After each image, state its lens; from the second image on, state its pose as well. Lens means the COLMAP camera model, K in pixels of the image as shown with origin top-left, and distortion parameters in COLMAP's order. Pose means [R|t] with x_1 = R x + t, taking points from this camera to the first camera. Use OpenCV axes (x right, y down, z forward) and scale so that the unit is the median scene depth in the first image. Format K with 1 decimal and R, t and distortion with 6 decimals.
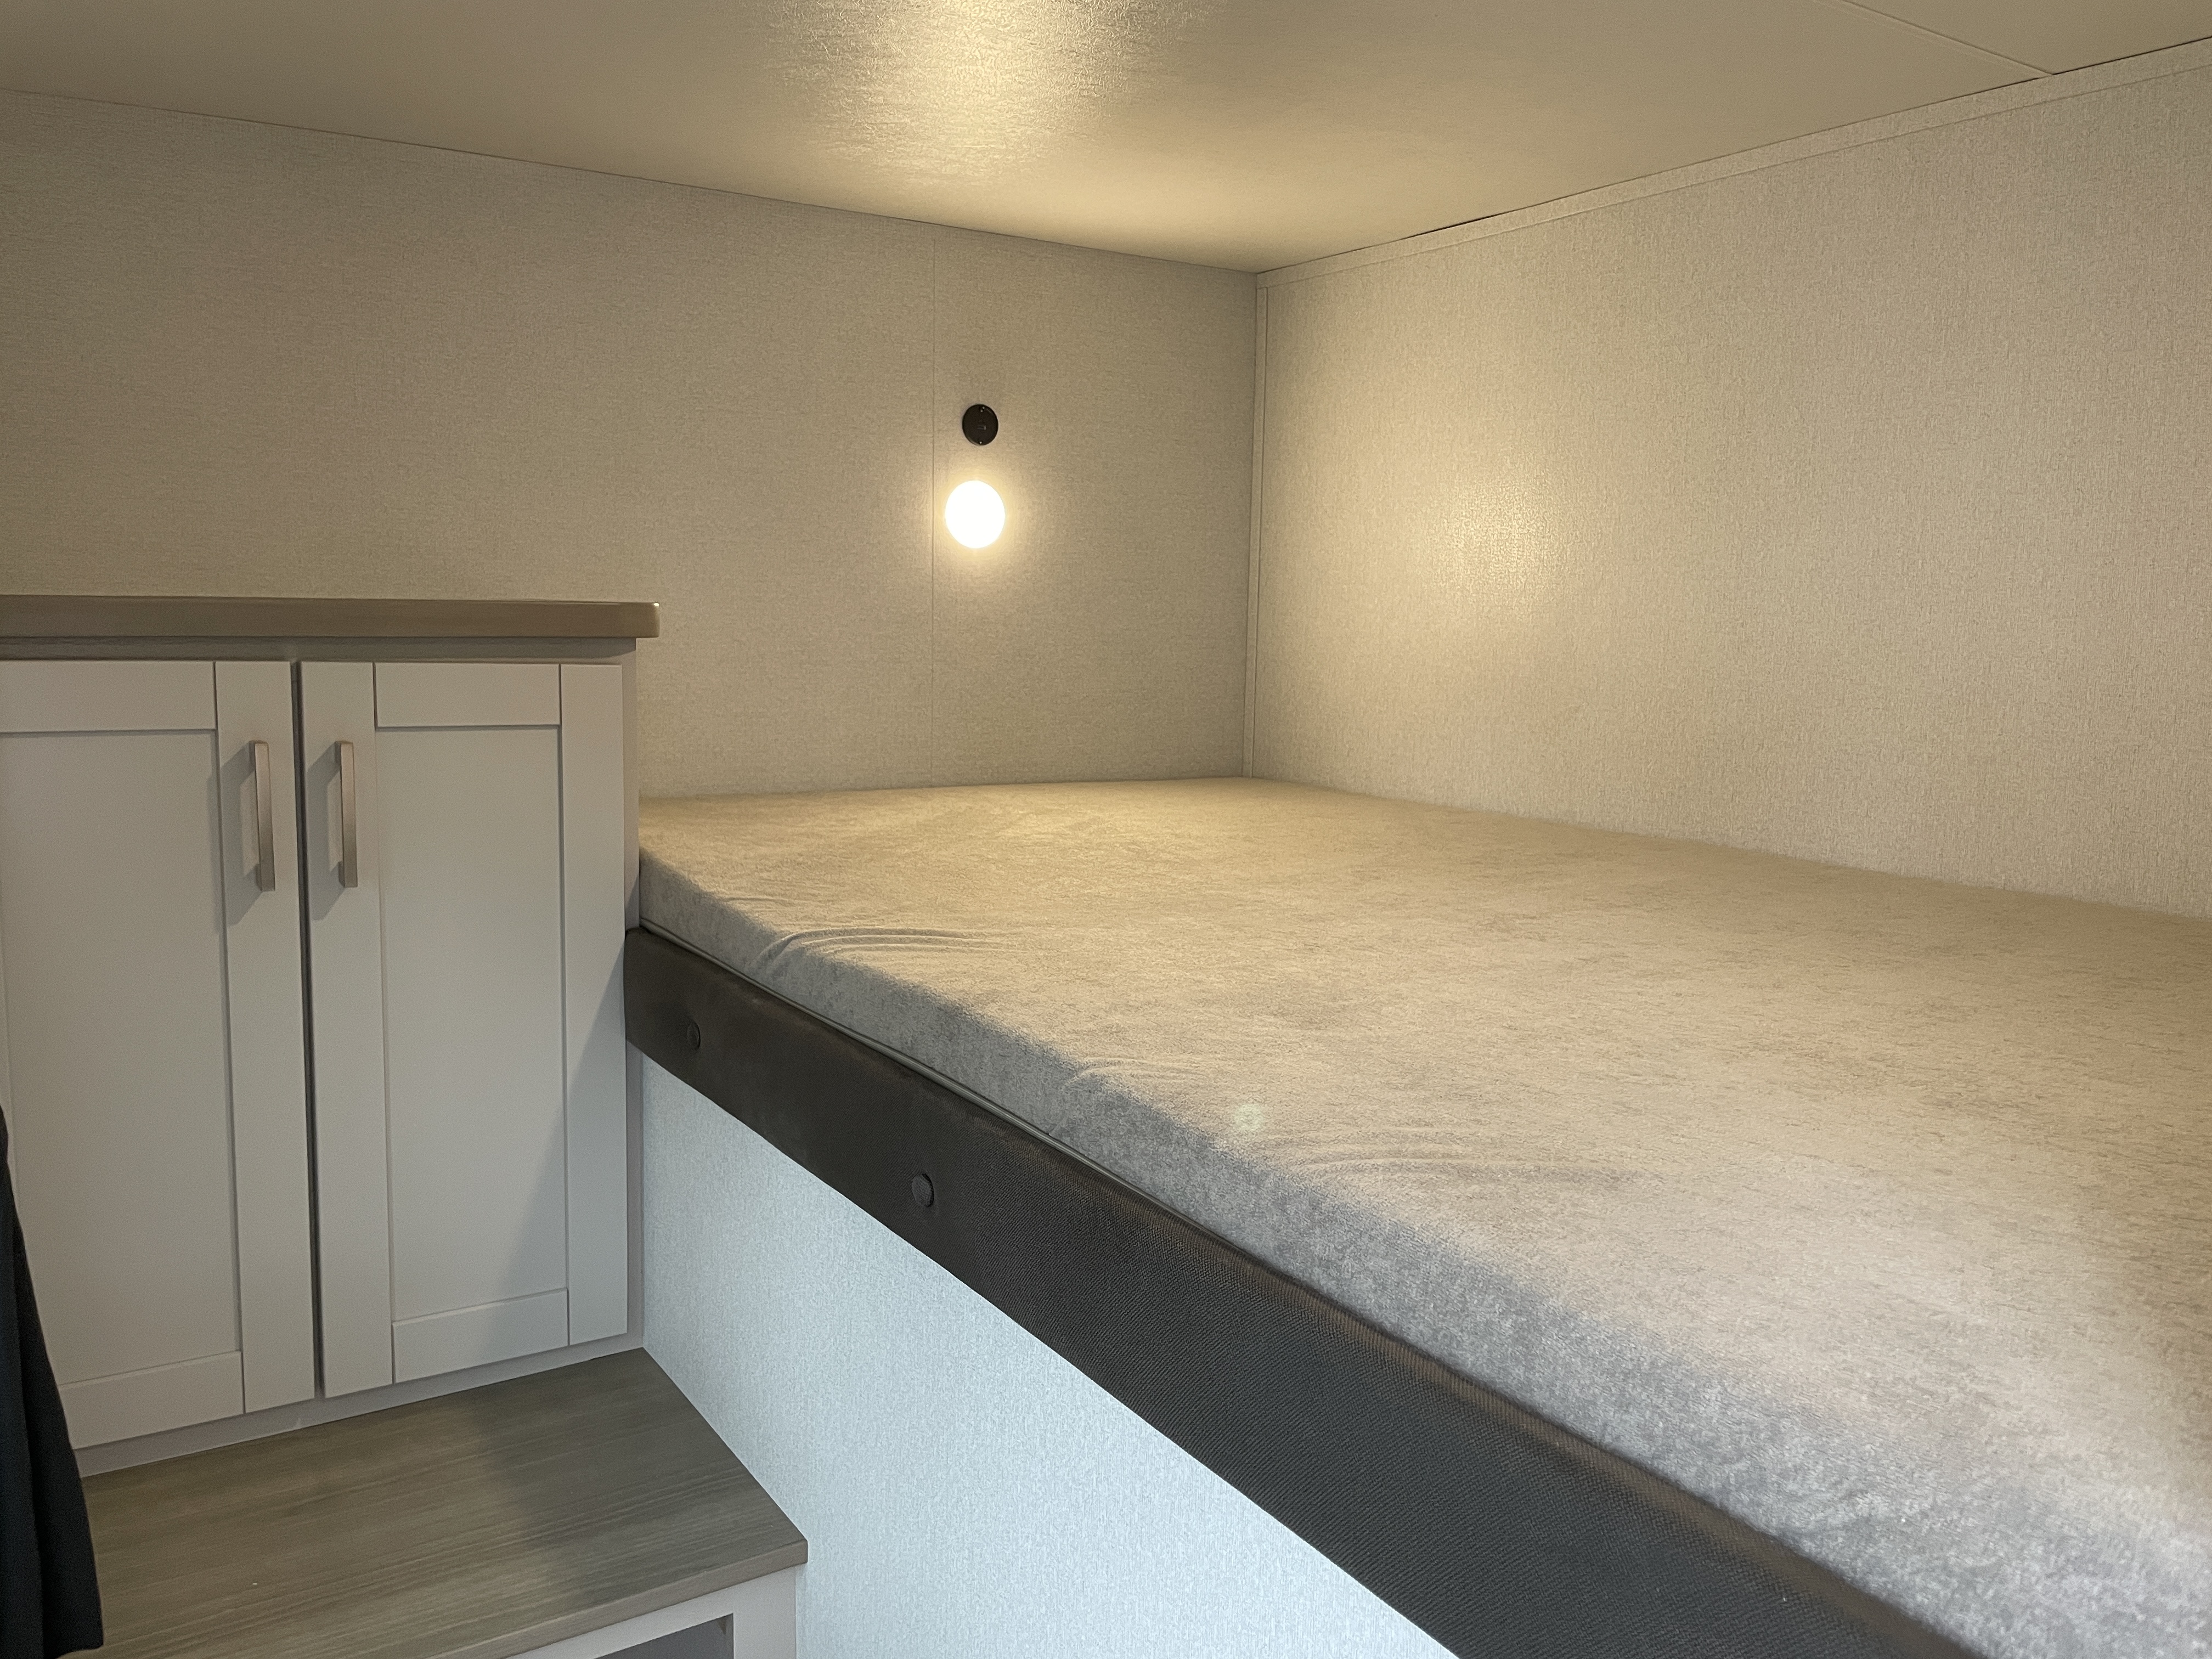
lens RADIAL K [[1696.1, 0, 1101.9], [0, 1696.1, 824.8], [0, 0, 1]] dist [0.066088, -0.085501]
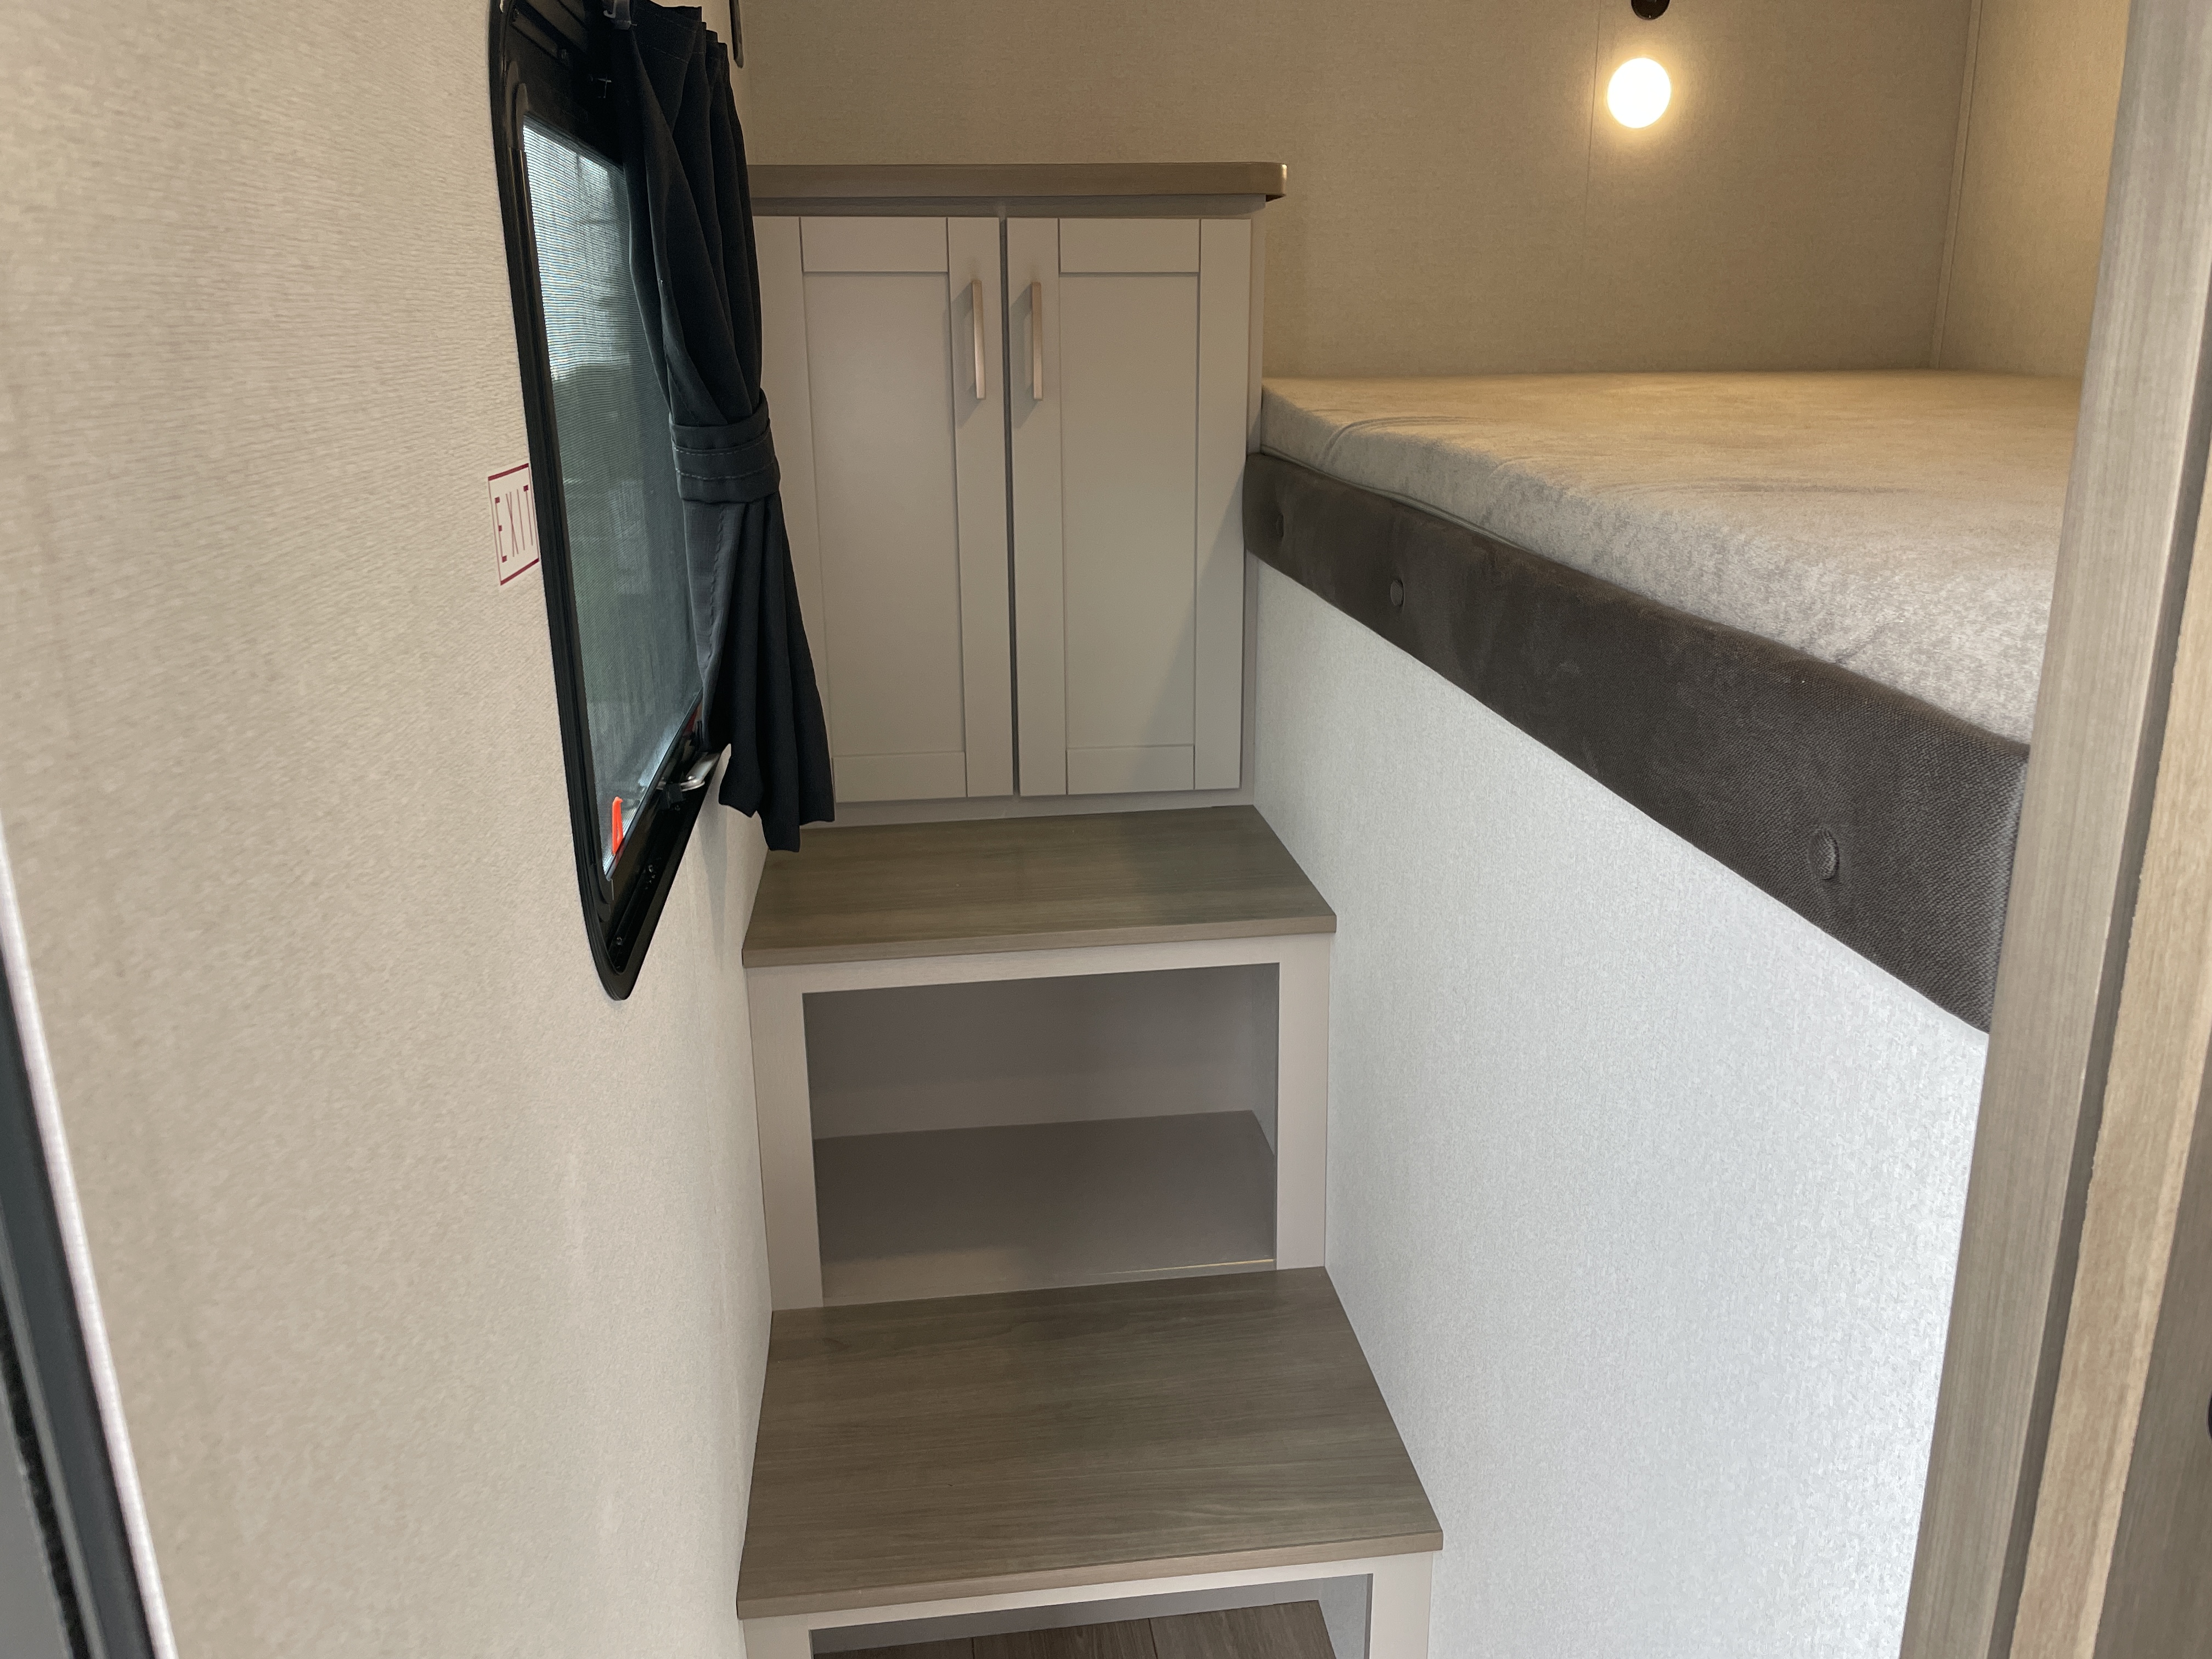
lens RADIAL K [[1696.1, 0, 1101.0], [0, 1696.1, 829.7], [0, 0, 1]] dist [0.066088, -0.085501]
pose [[0.895386, 0.097981, -0.434377, 0.192211], [-0.028292, 0.986038, 0.164098, 0.139682], [0.444391, -0.134642, 0.885657, -0.164800]]
